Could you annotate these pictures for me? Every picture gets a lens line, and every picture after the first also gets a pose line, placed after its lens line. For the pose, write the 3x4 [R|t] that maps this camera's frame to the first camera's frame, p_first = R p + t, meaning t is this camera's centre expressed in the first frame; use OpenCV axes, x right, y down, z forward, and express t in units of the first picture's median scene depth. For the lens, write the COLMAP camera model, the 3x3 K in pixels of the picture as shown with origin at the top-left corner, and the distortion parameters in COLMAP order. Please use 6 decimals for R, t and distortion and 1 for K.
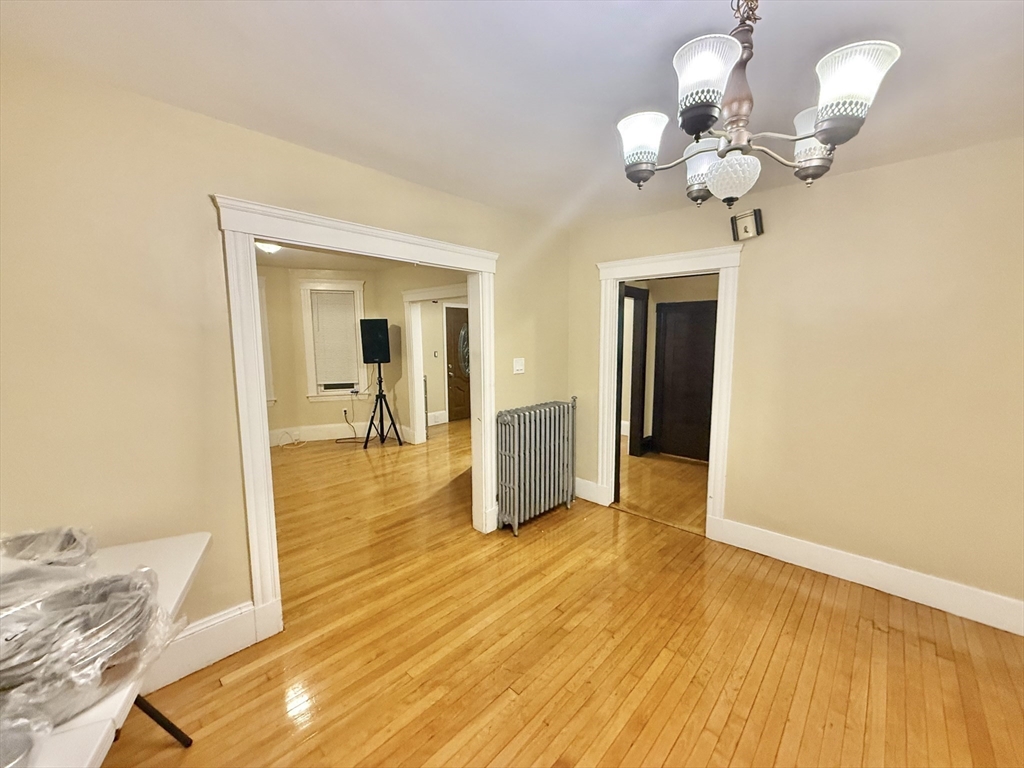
lens RADIAL K [[407.9, 0, 507.9], [0, 407.9, 384.0], [0, 0, 1]] dist [-0.001031, -0.000290]
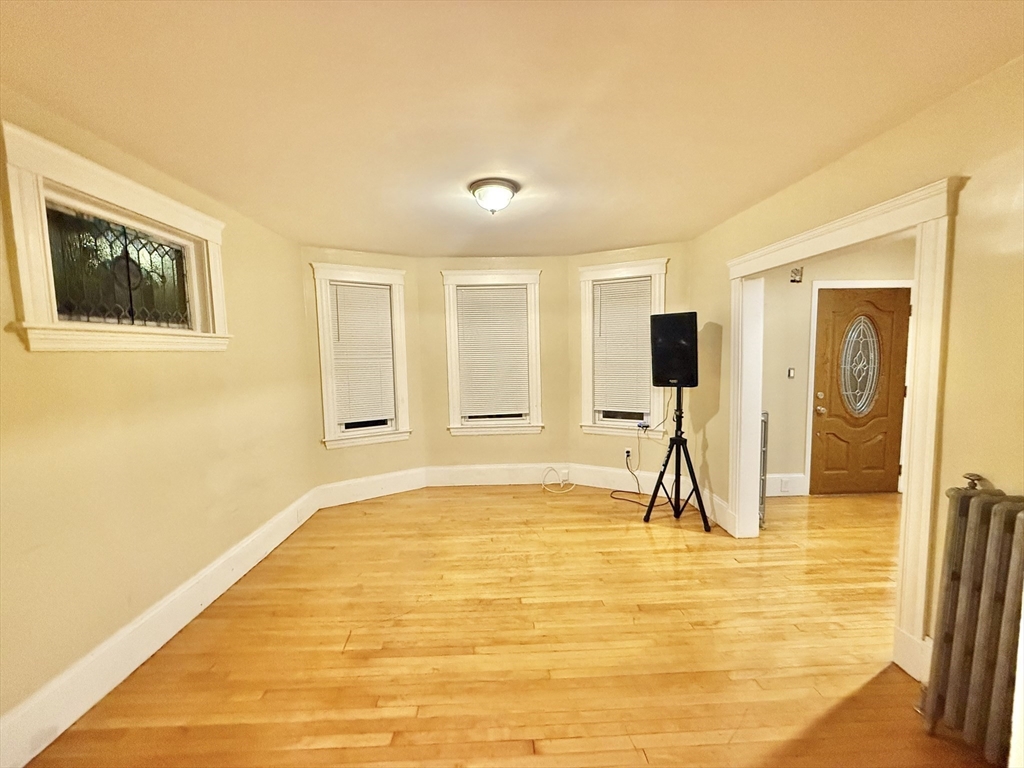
lens RADIAL K [[407.9, 0, 507.9], [0, 407.9, 384.0], [0, 0, 1]] dist [-0.001031, -0.000290]
pose [[0.713448, 0.051482, -0.698815, -0.070794], [-0.066763, 0.997755, 0.005344, -0.040272], [0.697521, 0.042843, 0.715283, 0.375248]]
